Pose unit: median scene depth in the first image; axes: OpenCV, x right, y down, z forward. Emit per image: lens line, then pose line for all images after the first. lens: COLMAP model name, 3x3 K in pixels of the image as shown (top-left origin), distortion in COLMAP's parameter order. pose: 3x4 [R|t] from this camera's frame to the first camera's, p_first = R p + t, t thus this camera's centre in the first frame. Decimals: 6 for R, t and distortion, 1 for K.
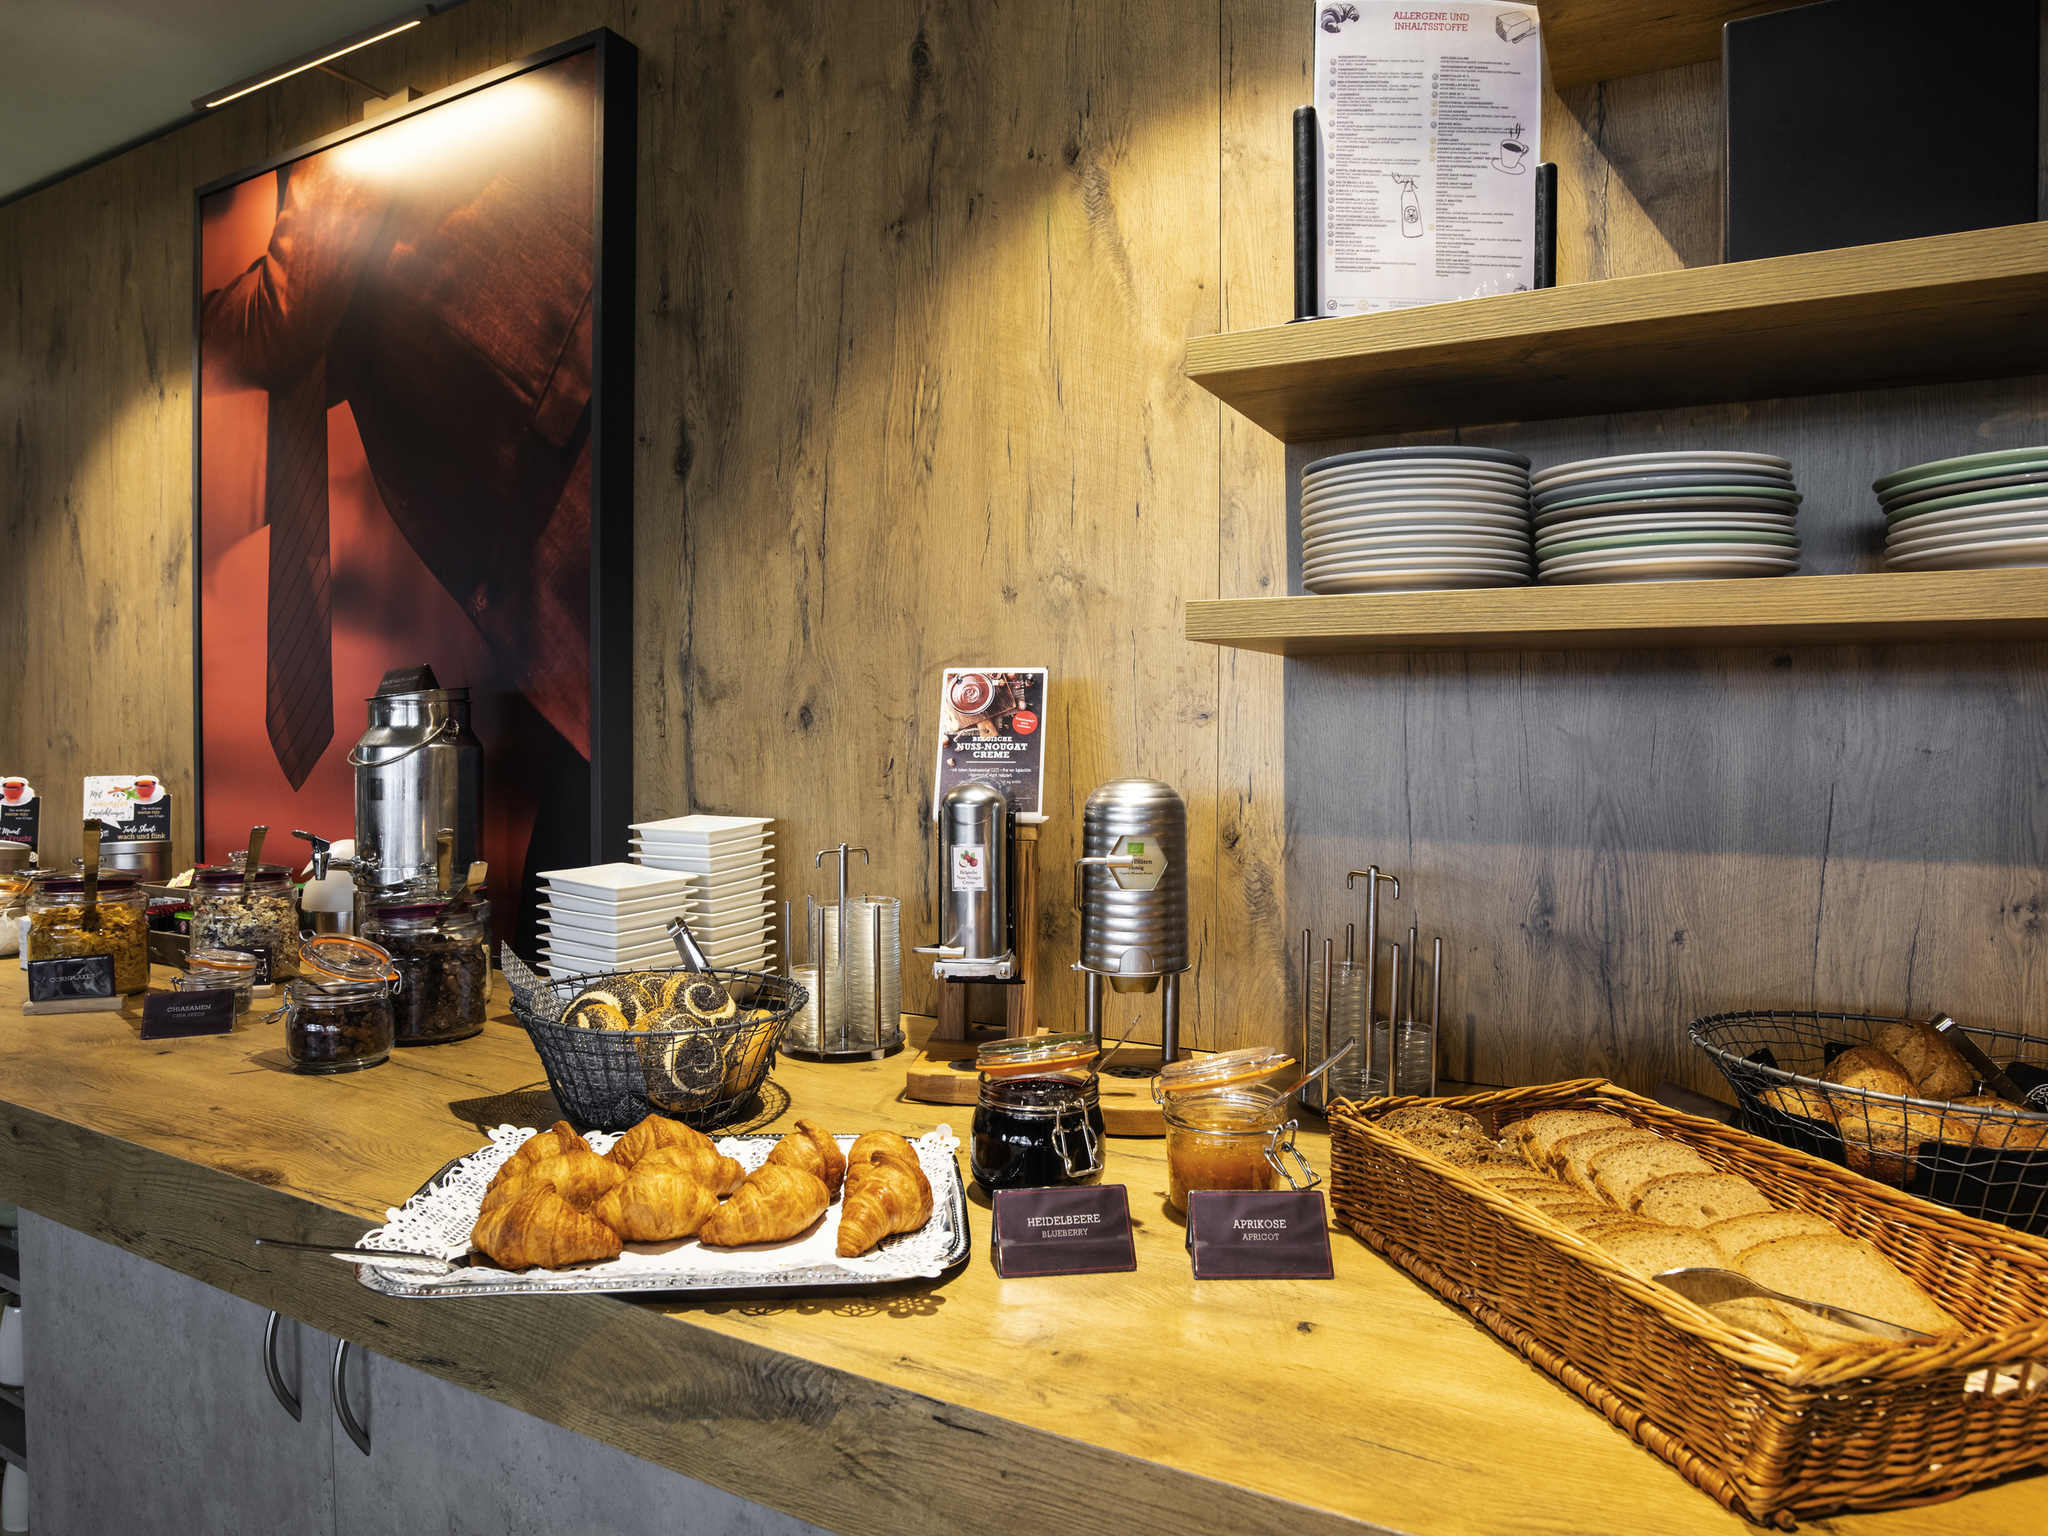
lens RADIAL K [[1210.6, 0, 1024.0], [0, 1210.6, 768.0], [0, 0, 1]] dist [-0.064830, 0.024624]
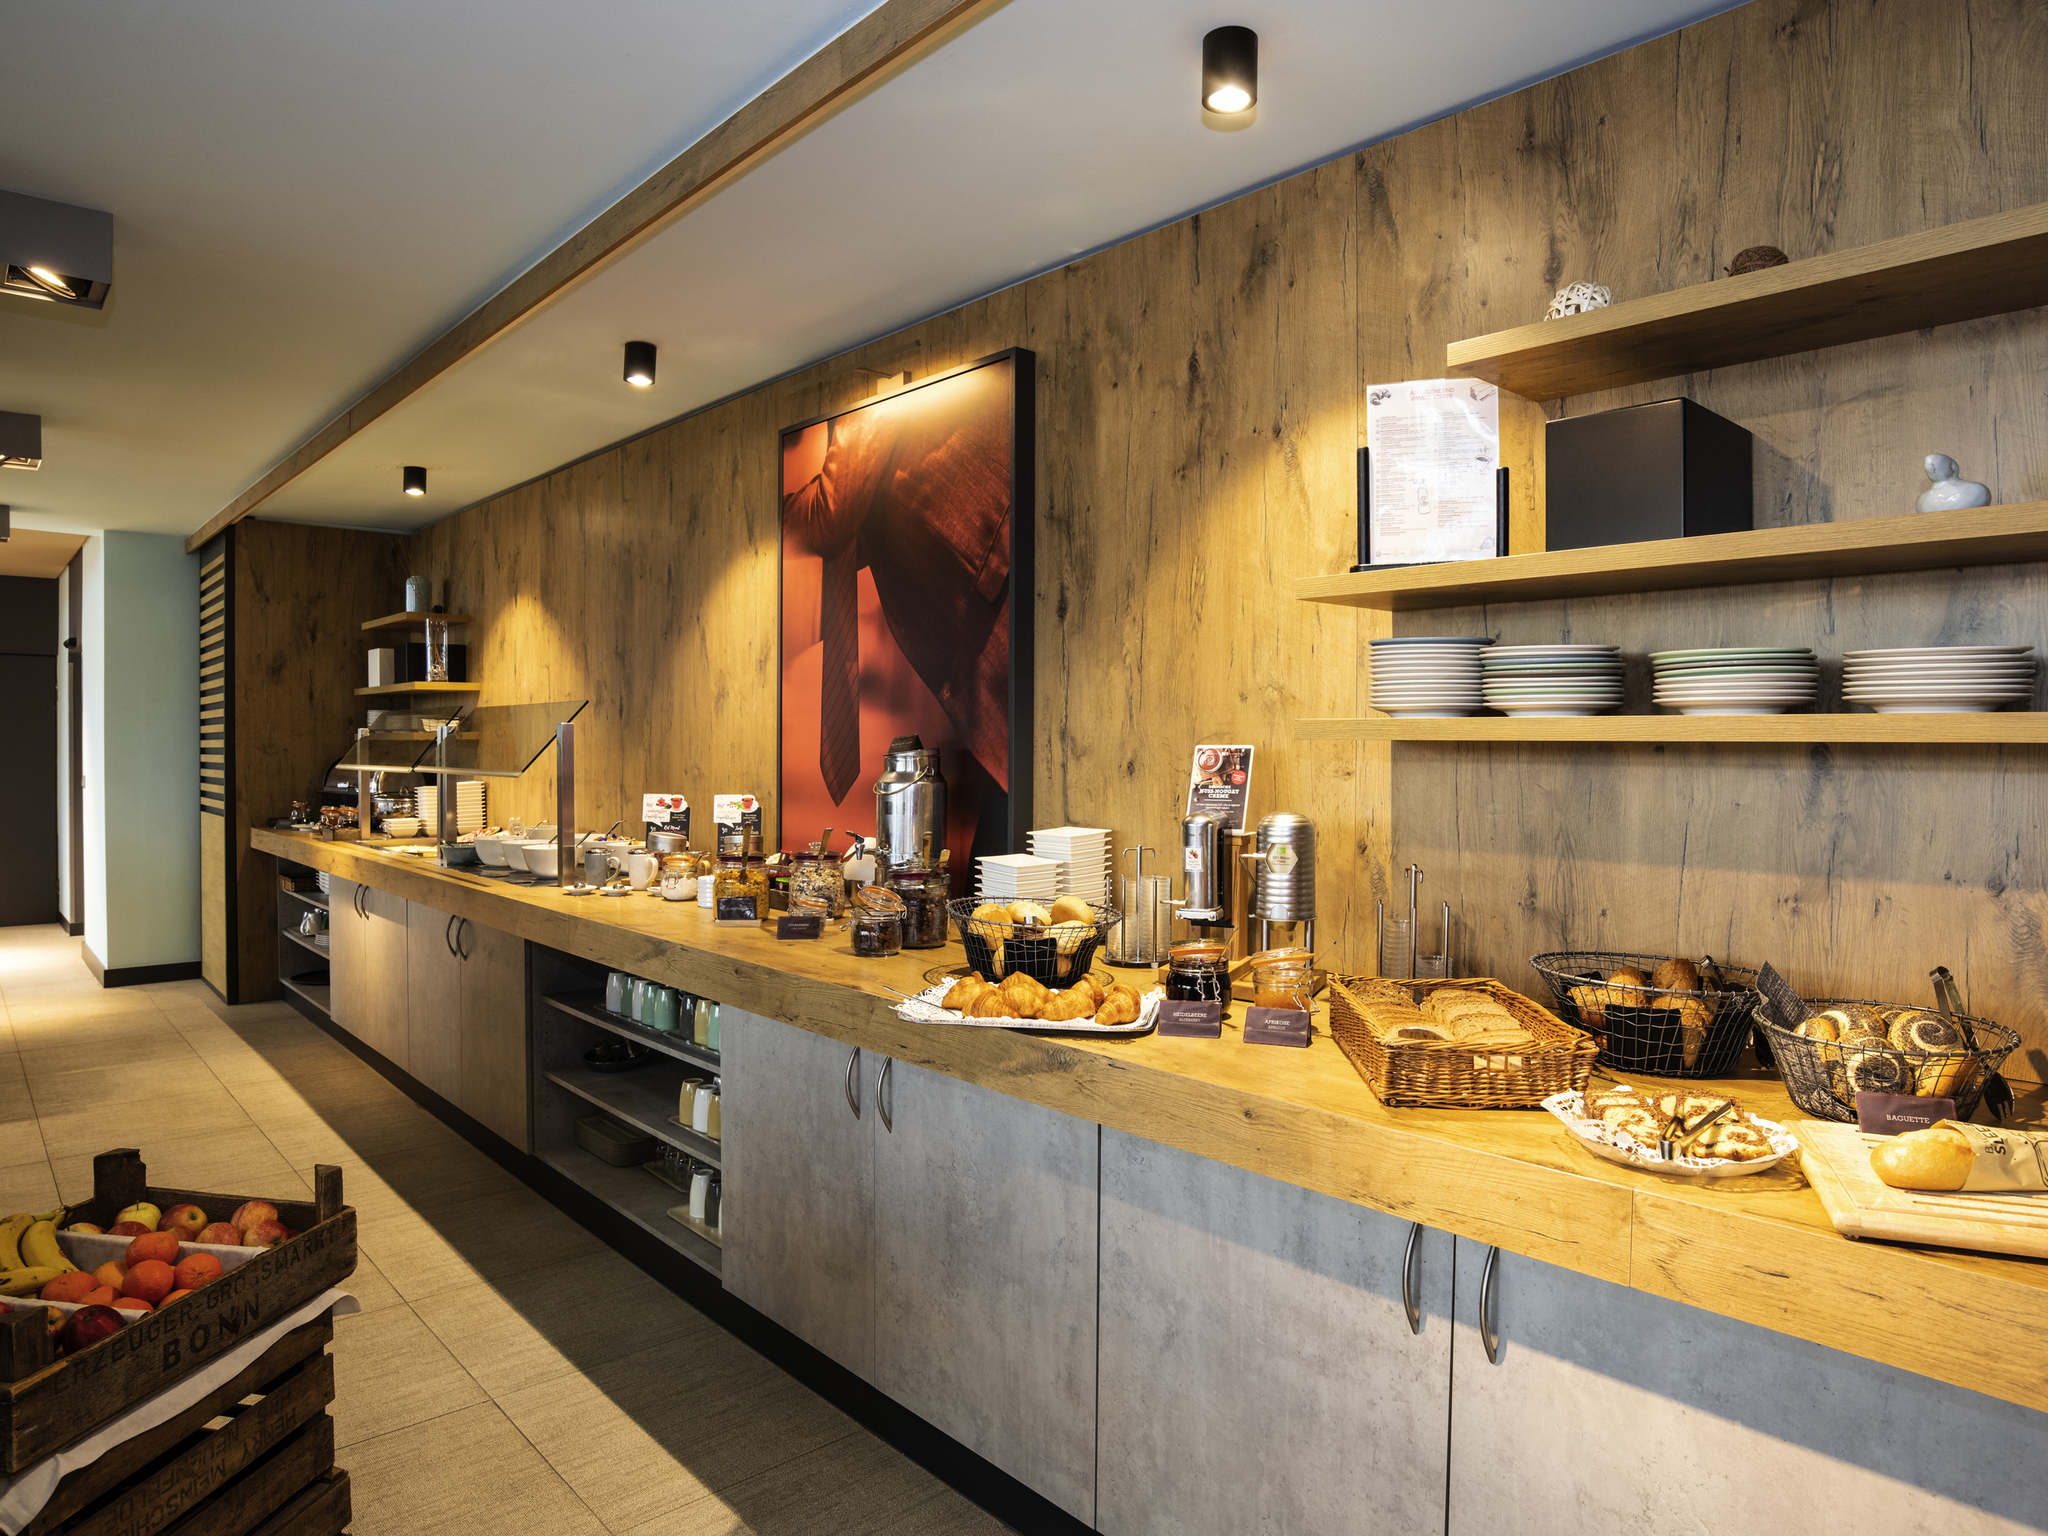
lens RADIAL K [[1210.6, 0, 1024.0], [0, 1210.6, 768.0], [0, 0, 1]] dist [-0.064830, 0.024624]
pose [[0.936779, 0.004762, -0.349890, 0.275244], [-0.008338, 0.999927, -0.008714, -0.029036], [0.349823, 0.011080, 0.936750, -0.628443]]
